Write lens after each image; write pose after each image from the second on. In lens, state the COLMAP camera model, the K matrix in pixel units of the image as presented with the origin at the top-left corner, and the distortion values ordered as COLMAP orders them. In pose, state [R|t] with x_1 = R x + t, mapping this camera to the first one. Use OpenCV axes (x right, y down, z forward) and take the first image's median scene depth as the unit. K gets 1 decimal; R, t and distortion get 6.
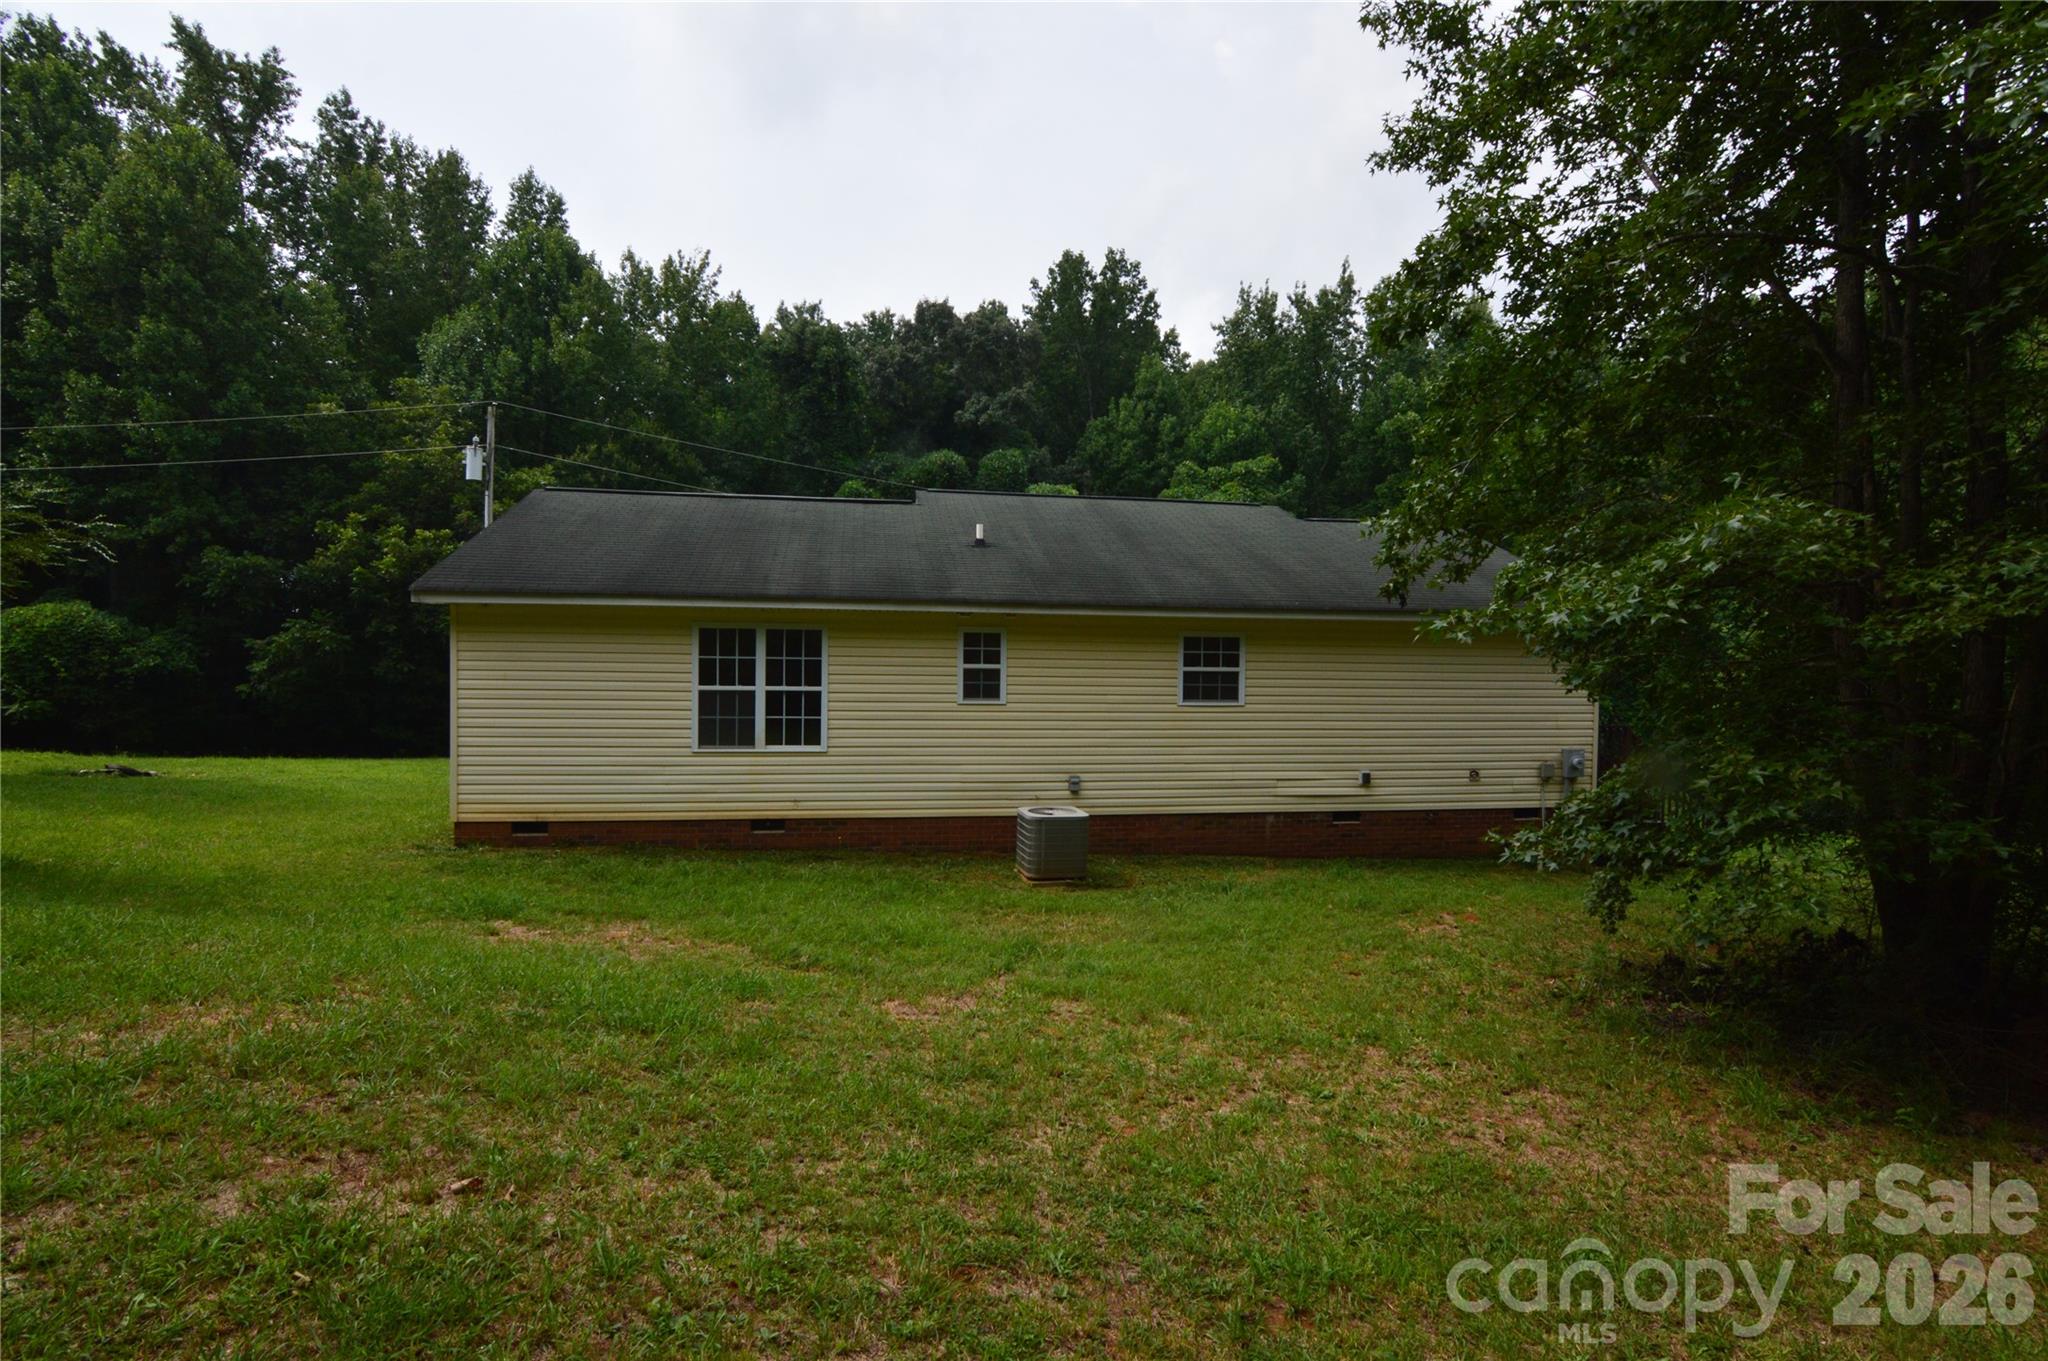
lens RADIAL K [[1022.3, 0, 1012.1], [0, 1022.3, 682.7], [0, 0, 1]] dist [-0.032755, 0.014116]
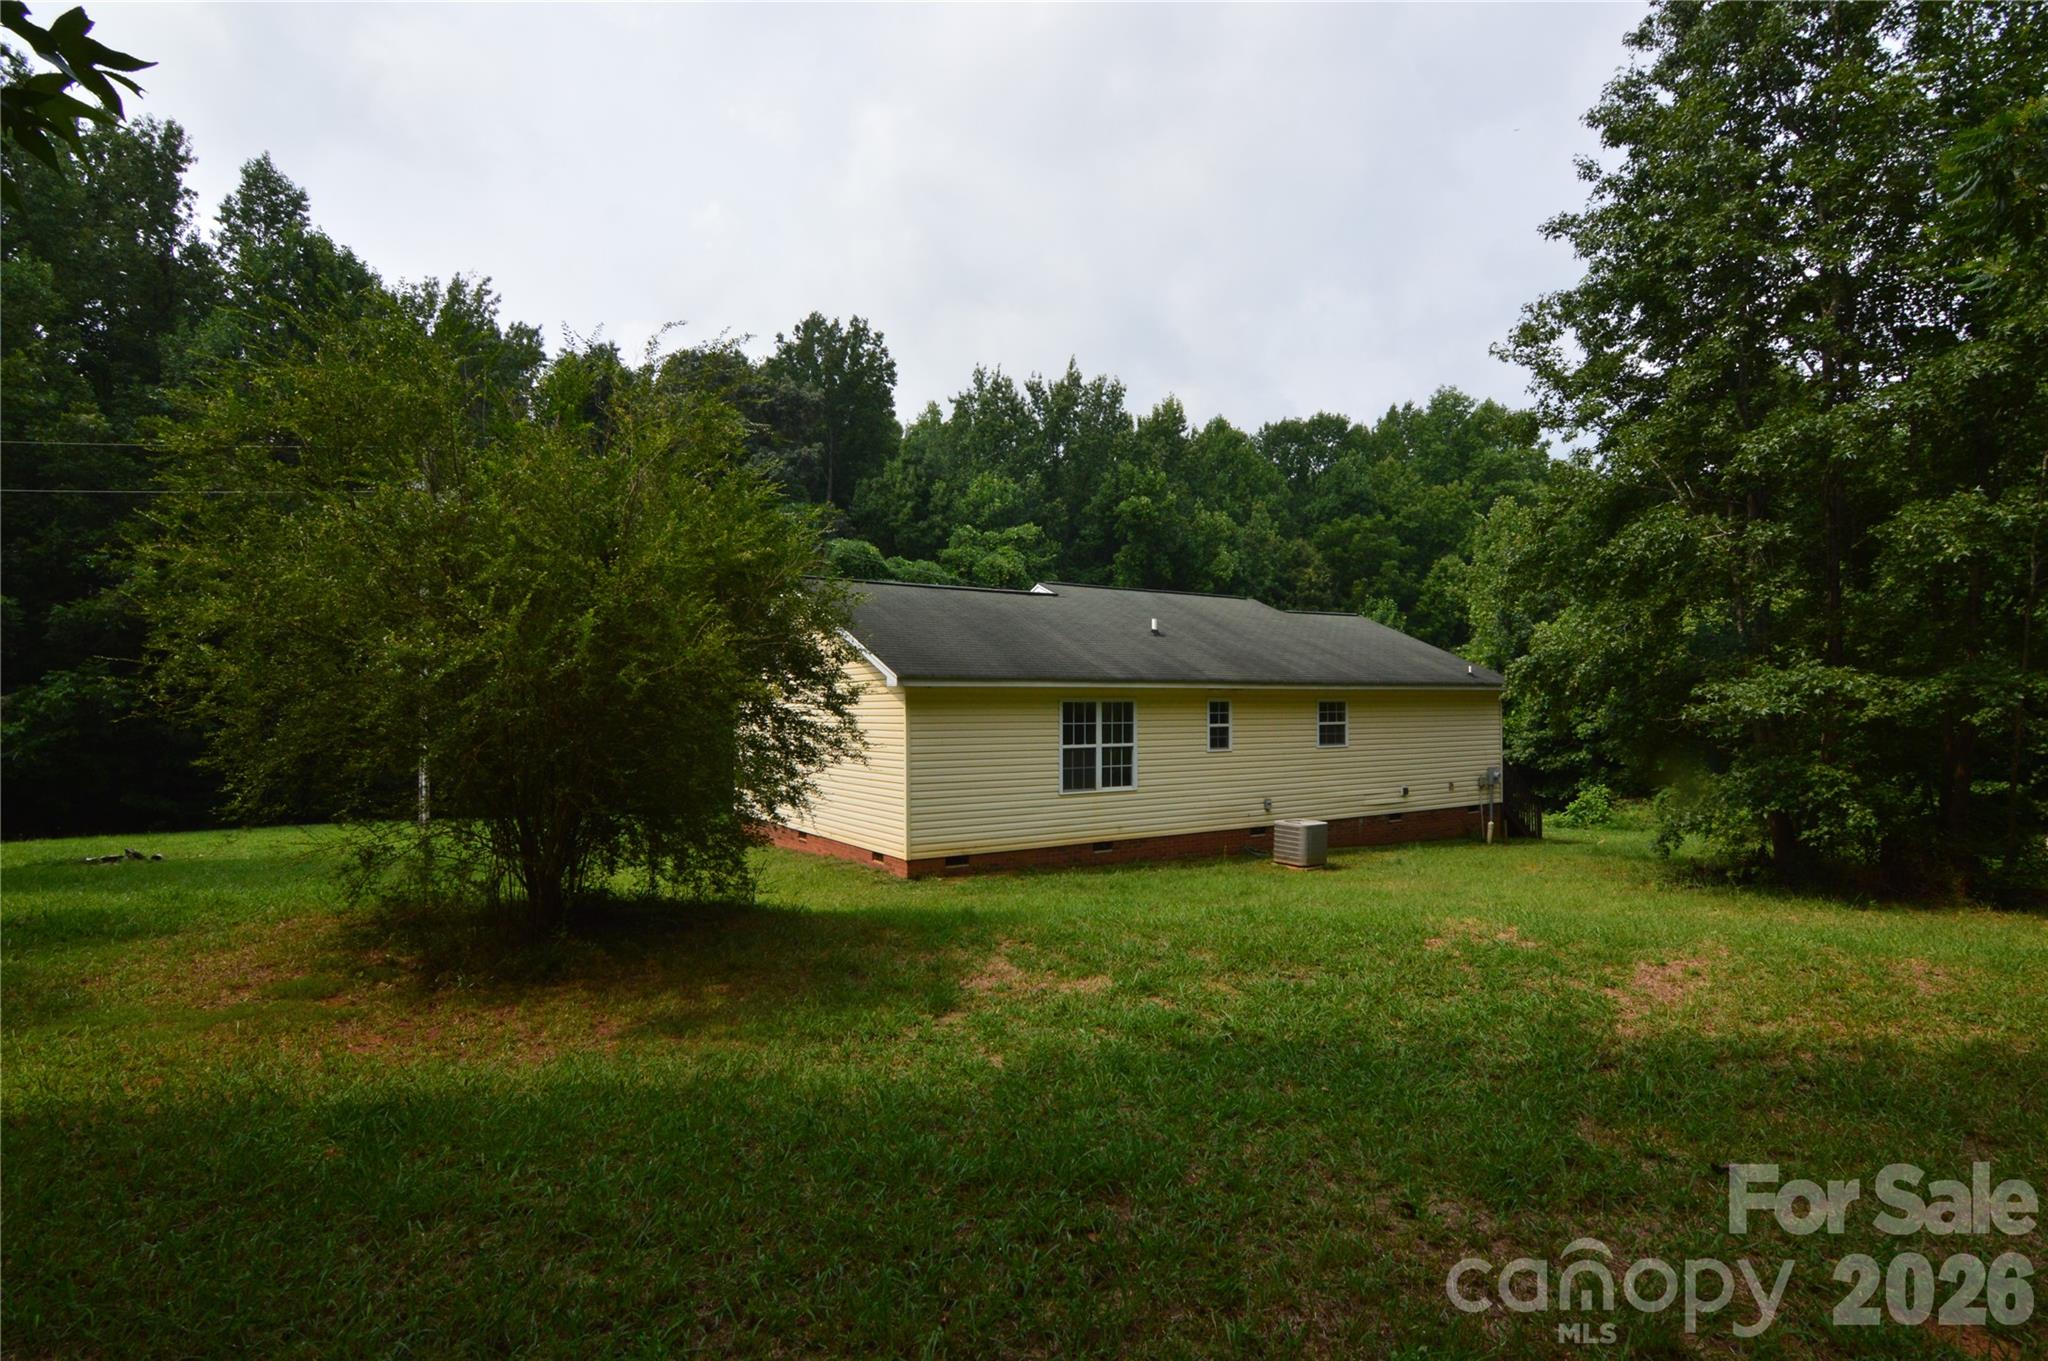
lens RADIAL K [[1022.3, 0, 1012.1], [0, 1022.3, 682.7], [0, 0, 1]] dist [-0.032755, 0.014116]
pose [[0.918580, -0.005597, 0.395196, -0.232628], [0.017522, 0.999493, -0.026572, -0.011578], [-0.394847, 0.031333, 0.918212, -0.054644]]
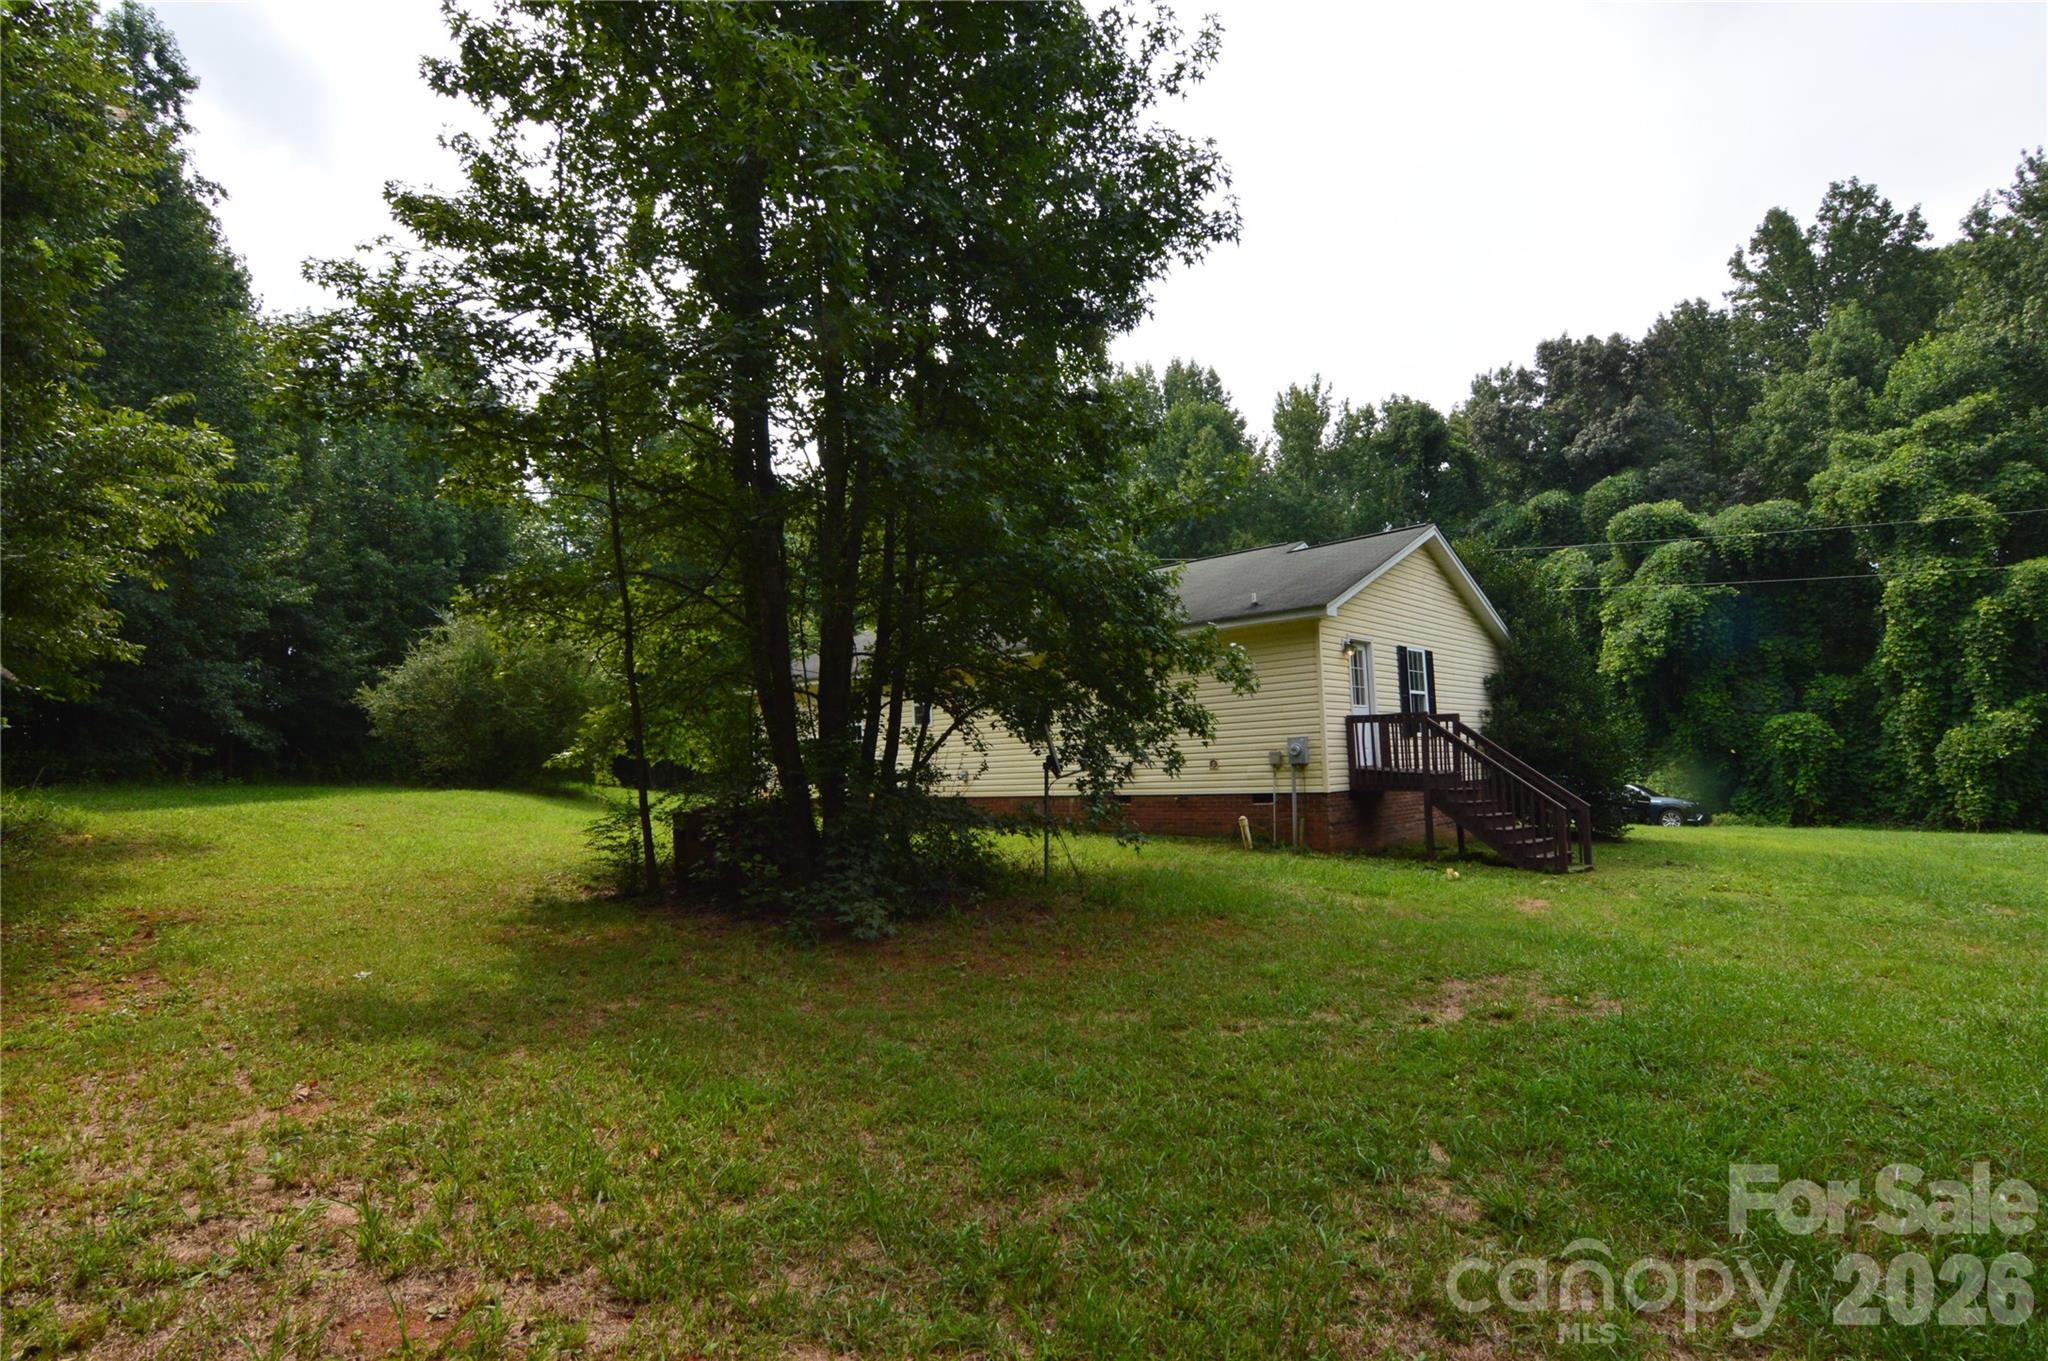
lens RADIAL K [[997.4, 0, 1027.5], [0, 997.4, 704.9], [0, 0, 1]] dist [-0.039747, 0.011122]
pose [[0.623867, -0.083954, -0.777008, 0.349163], [0.036618, 0.996262, -0.078244, 0.030005], [0.780672, 0.020361, 0.624609, 0.034892]]
